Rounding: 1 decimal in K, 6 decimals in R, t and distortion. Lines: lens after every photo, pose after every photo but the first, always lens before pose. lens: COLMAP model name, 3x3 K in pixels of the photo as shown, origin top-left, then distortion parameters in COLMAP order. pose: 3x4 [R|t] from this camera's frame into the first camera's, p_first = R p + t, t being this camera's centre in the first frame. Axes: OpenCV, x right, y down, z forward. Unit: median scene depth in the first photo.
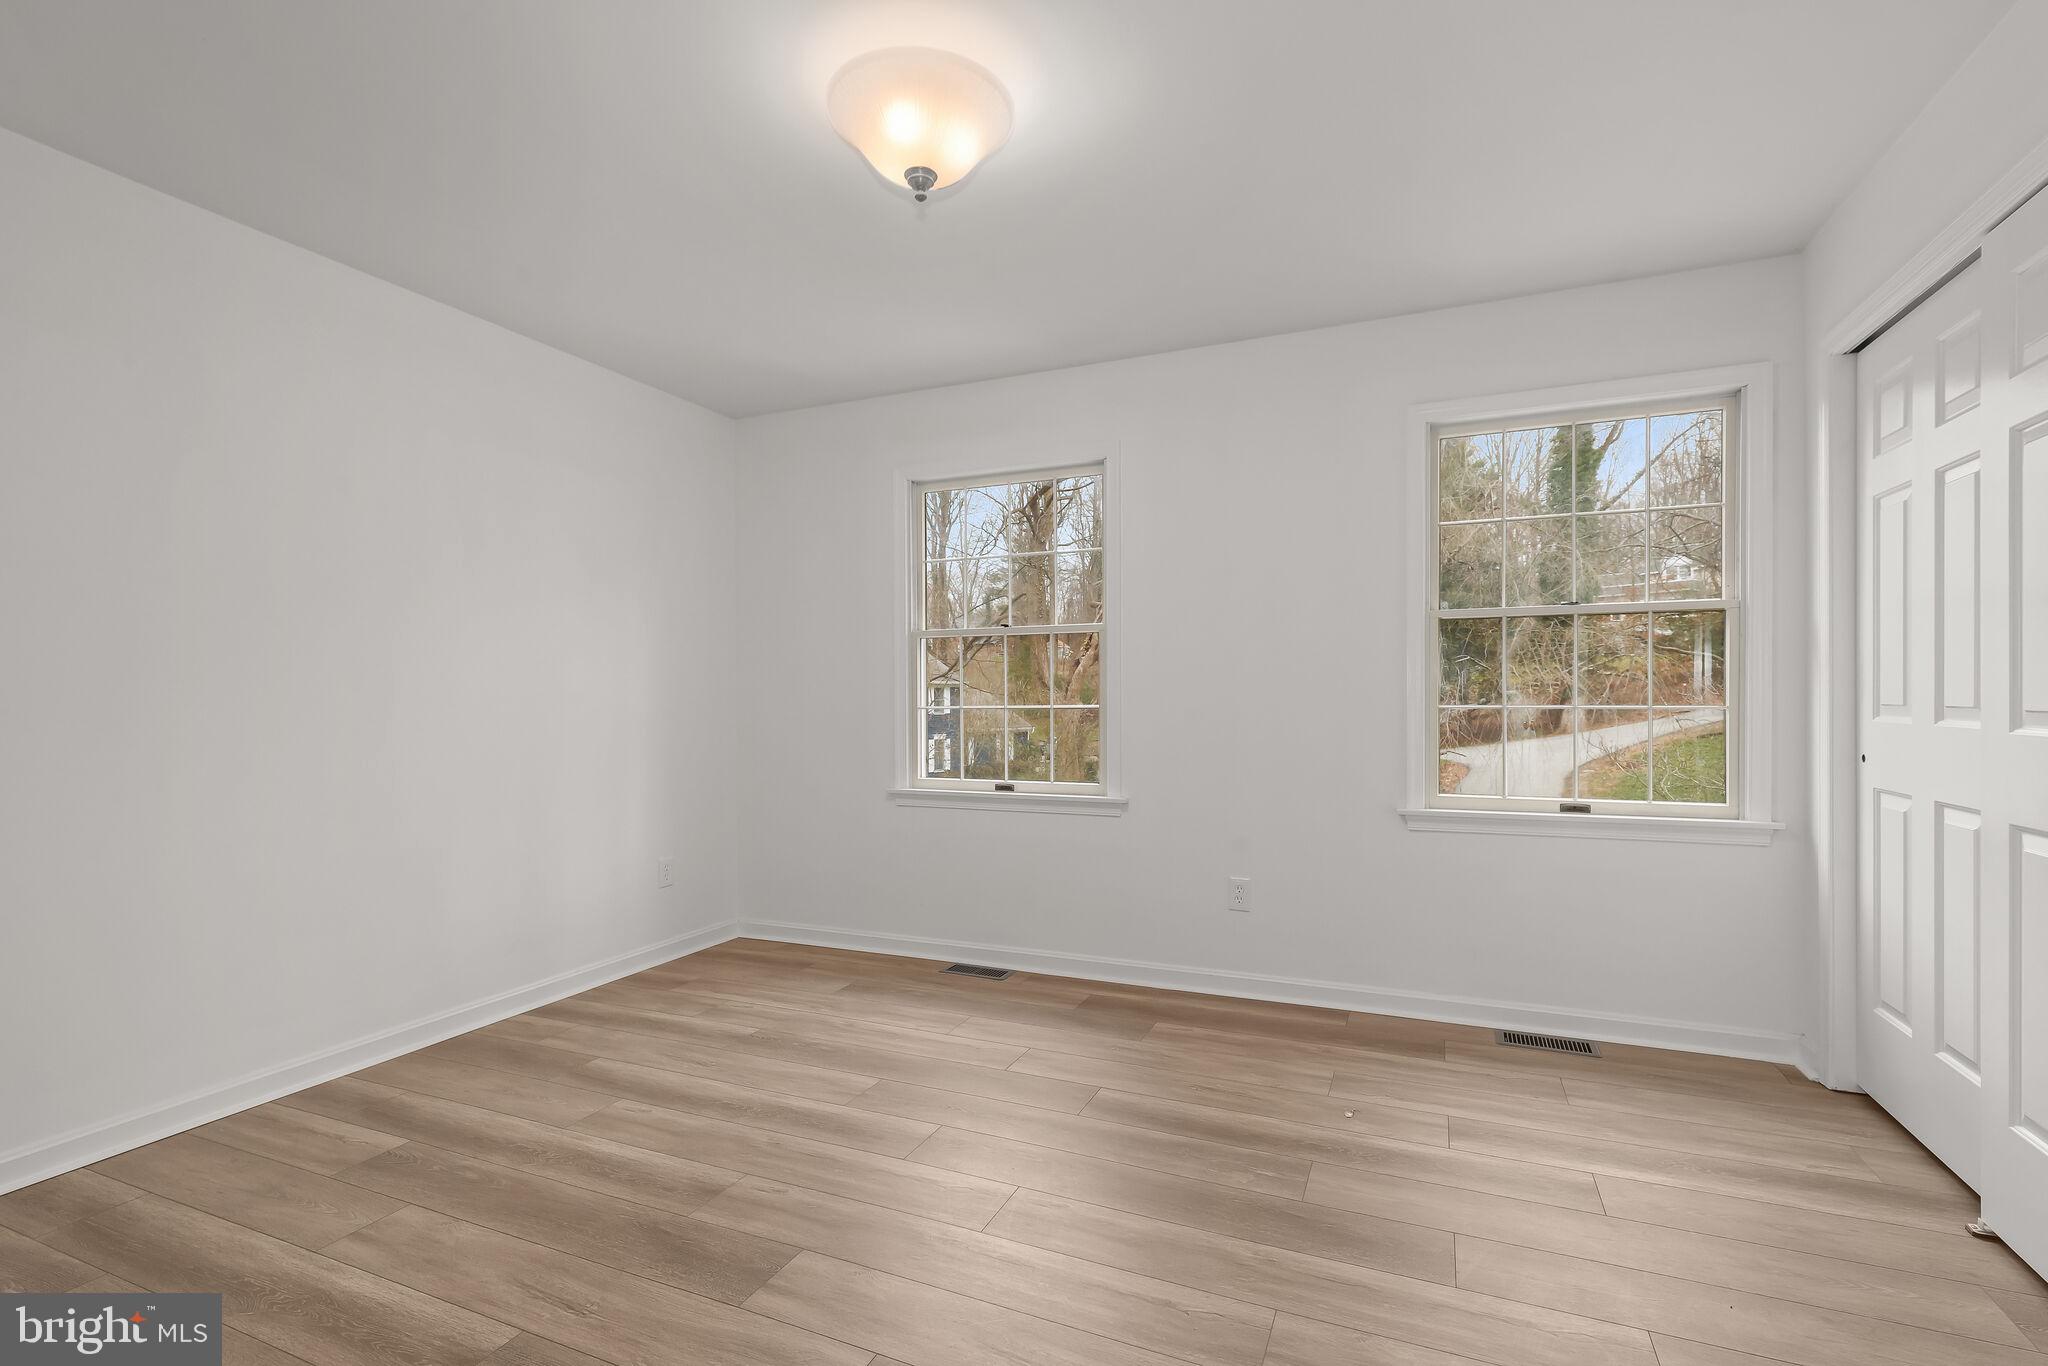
lens RADIAL K [[933.5, 0, 1034.5], [0, 933.5, 690.8], [0, 0, 1]] dist [-0.000047, 0.000659]
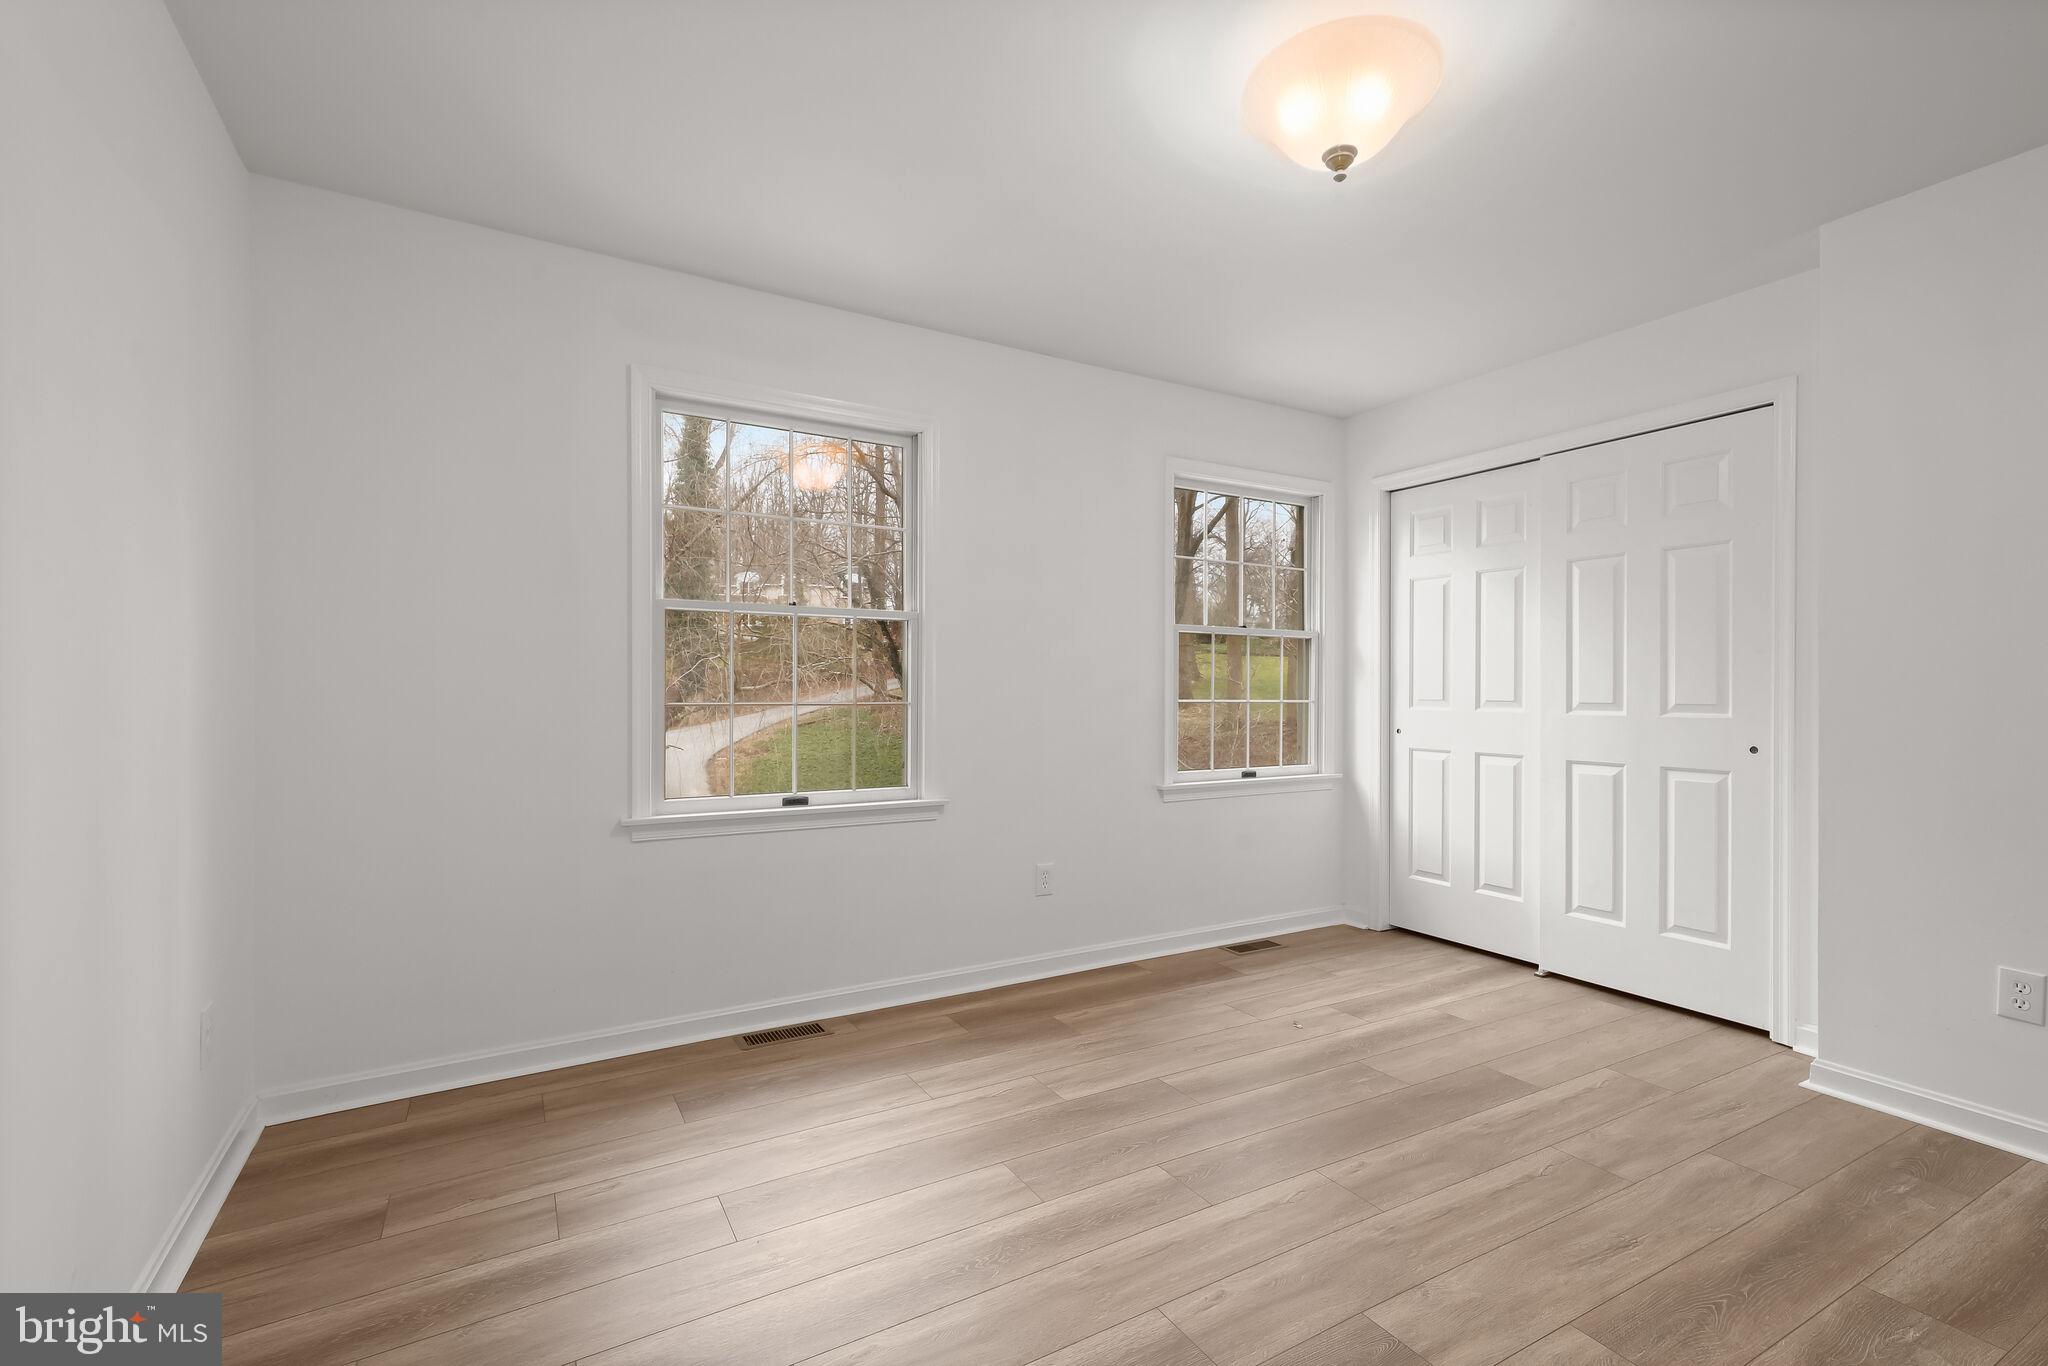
lens RADIAL K [[904.1, 0, 1018.1], [0, 904.1, 697.9], [0, 0, 1]] dist [0.032999, 0.000180]
pose [[0.597379, 0.008988, 0.801909, -0.665454], [-0.003761, 0.999958, -0.008406, 0.022787], [-0.801950, 0.002006, 0.597387, 0.443513]]
